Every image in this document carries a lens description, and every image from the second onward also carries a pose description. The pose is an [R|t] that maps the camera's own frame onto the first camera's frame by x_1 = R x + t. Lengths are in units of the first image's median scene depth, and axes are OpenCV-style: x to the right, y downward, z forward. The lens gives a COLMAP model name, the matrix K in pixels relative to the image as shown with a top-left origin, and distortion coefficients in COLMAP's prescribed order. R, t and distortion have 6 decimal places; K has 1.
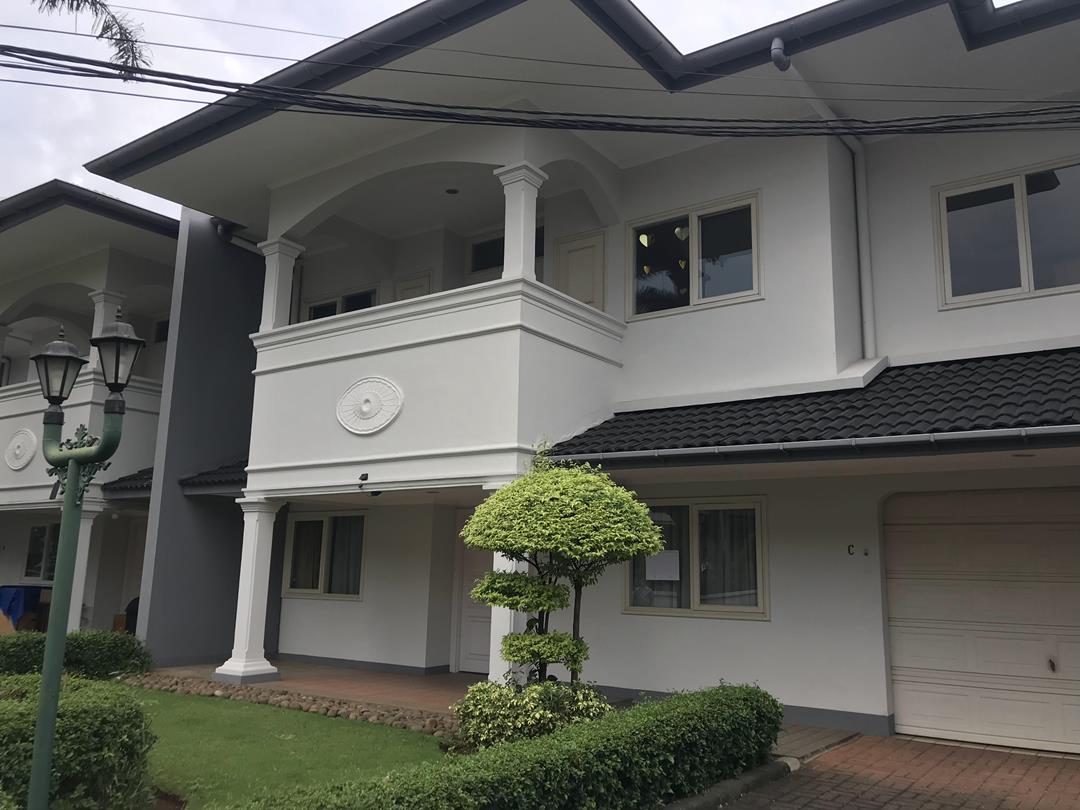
lens RADIAL K [[892.8, 0, 544.0], [0, 892.8, 398.7], [0, 0, 1]] dist [0.017109, -0.015256]
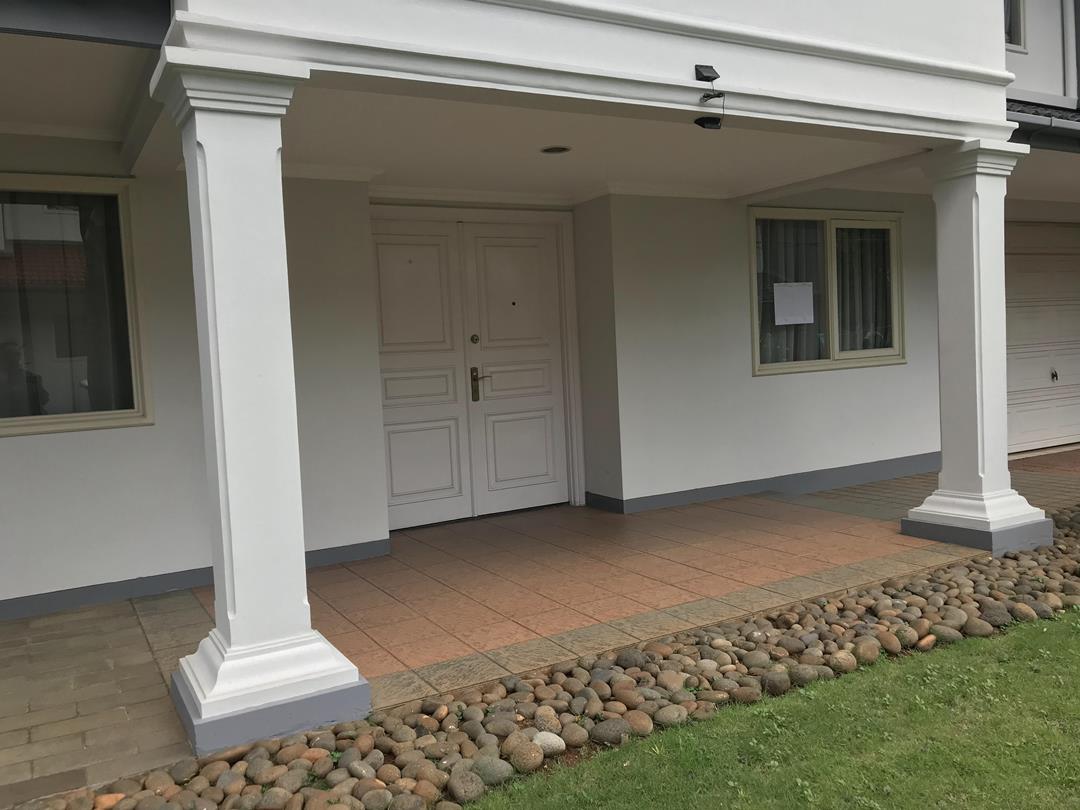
lens RADIAL K [[887.2, 0, 545.4], [0, 887.2, 404.3], [0, 0, 1]] dist [0.004708, 0.013480]
pose [[0.410322, -0.098391, 0.906617, -0.553098], [-0.117354, 0.980200, 0.159489, 0.163214], [-0.904358, -0.171837, 0.390651, 0.826623]]
